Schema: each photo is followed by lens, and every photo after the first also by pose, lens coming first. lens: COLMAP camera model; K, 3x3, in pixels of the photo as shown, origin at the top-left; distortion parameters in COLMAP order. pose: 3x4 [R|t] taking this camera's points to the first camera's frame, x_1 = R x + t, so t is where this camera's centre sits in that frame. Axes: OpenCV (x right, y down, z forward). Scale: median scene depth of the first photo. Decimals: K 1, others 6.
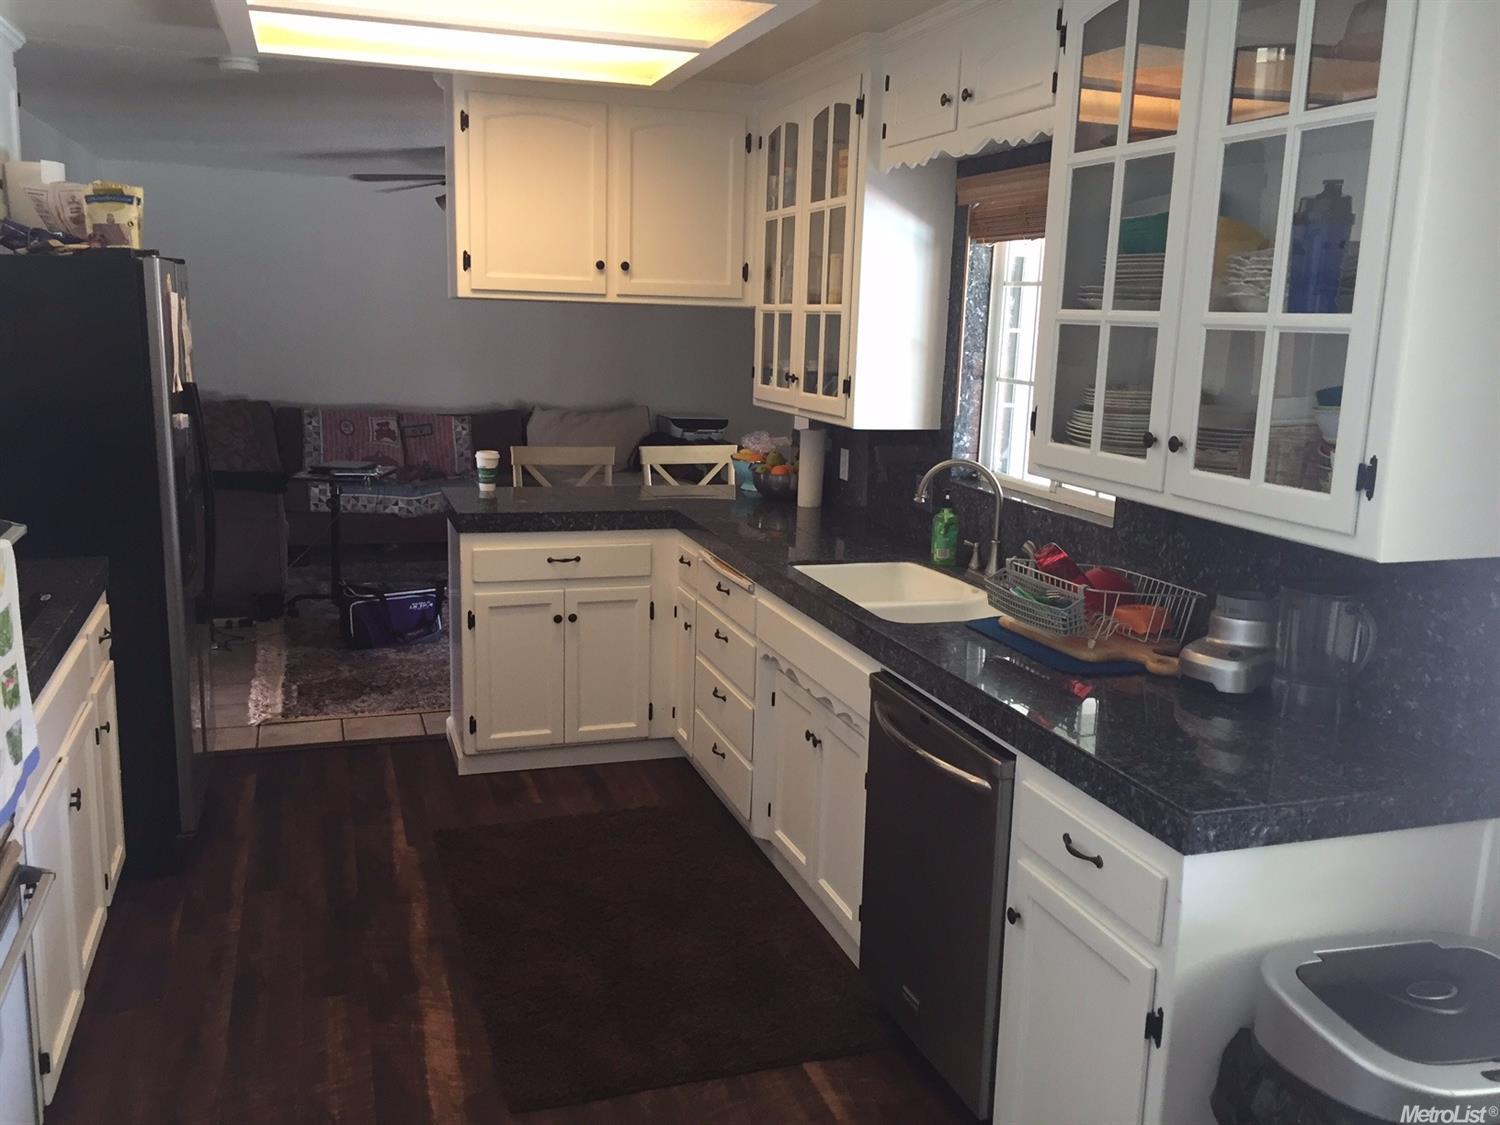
lens RADIAL K [[1280.0, 0, 749.9], [0, 1280.0, 566.9], [0, 0, 1]] dist [0.016581, -0.013411]
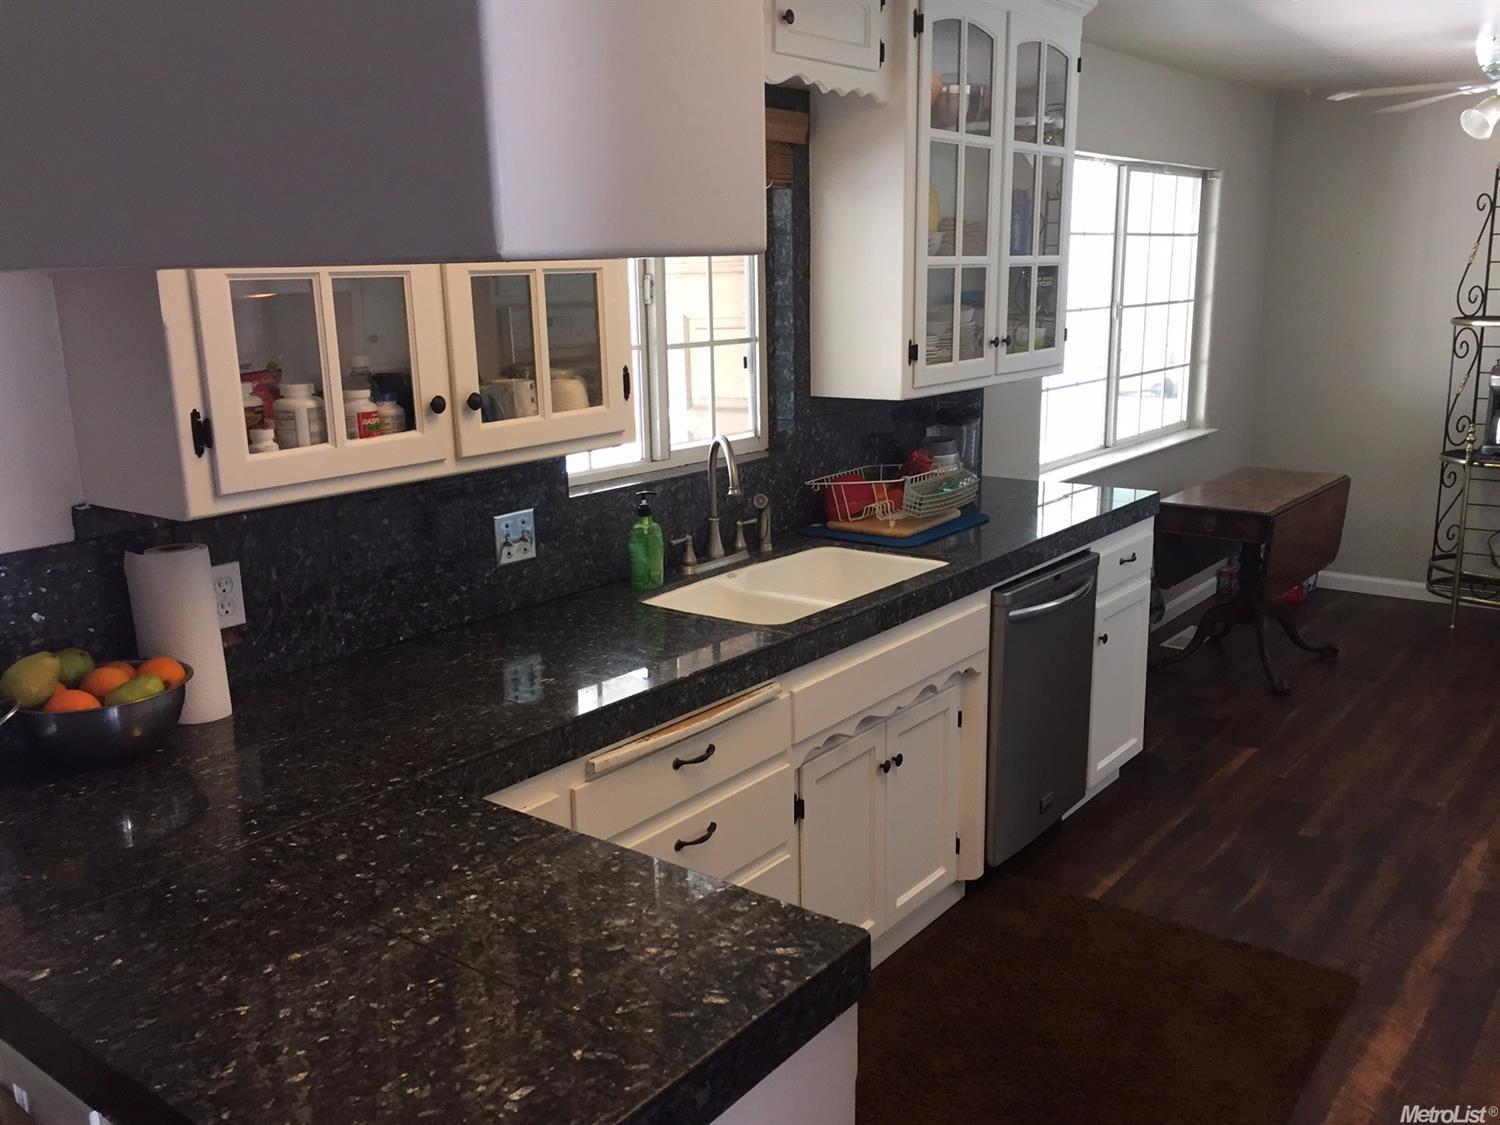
lens RADIAL K [[1280.0, 0, 752.4], [0, 1280.0, 557.9], [0, 0, 1]] dist [0.016581, -0.013411]
pose [[-0.551318, -0.207849, 0.807990, -0.488148], [0.162063, 0.923341, 0.348104, -0.266100], [-0.818403, 0.322861, -0.475370, 1.242266]]
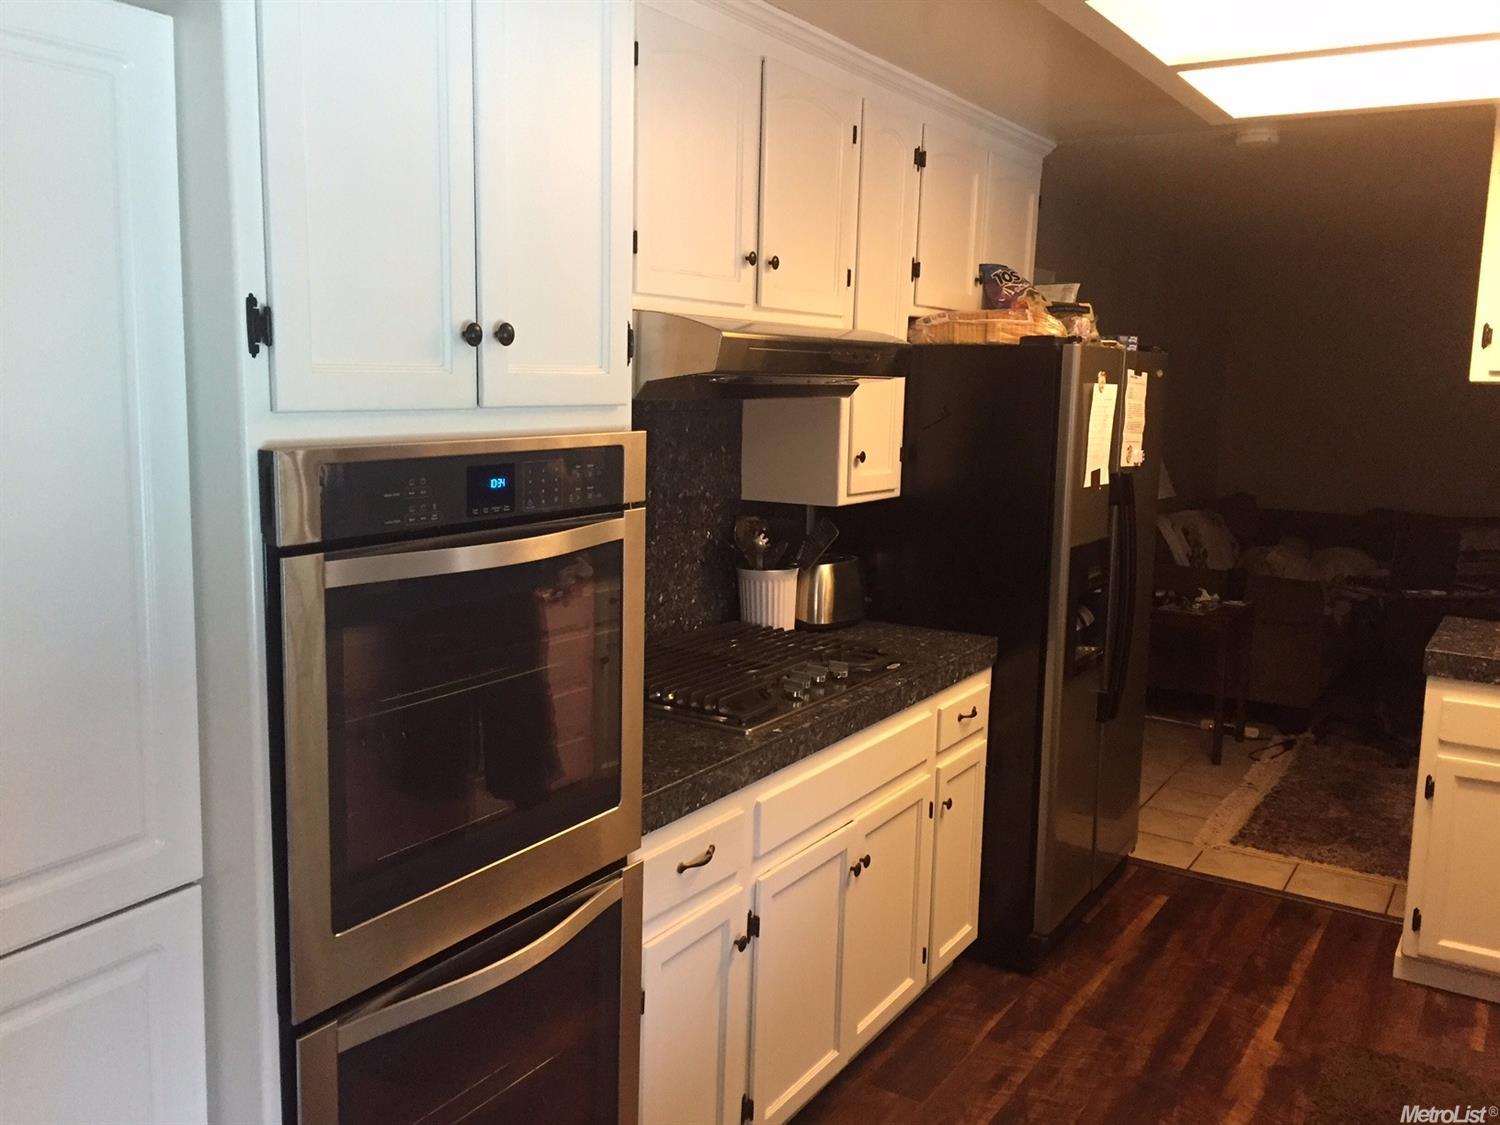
lens RADIAL K [[1280.0, 0, 747.9], [0, 1280.0, 560.4], [0, 0, 1]] dist [0.016581, -0.013411]
pose [[0.620462, 0.101014, -0.777703, 0.134330], [-0.159914, 0.987131, 0.000635, -0.032654], [0.767759, 0.123971, 0.628631, 0.183993]]
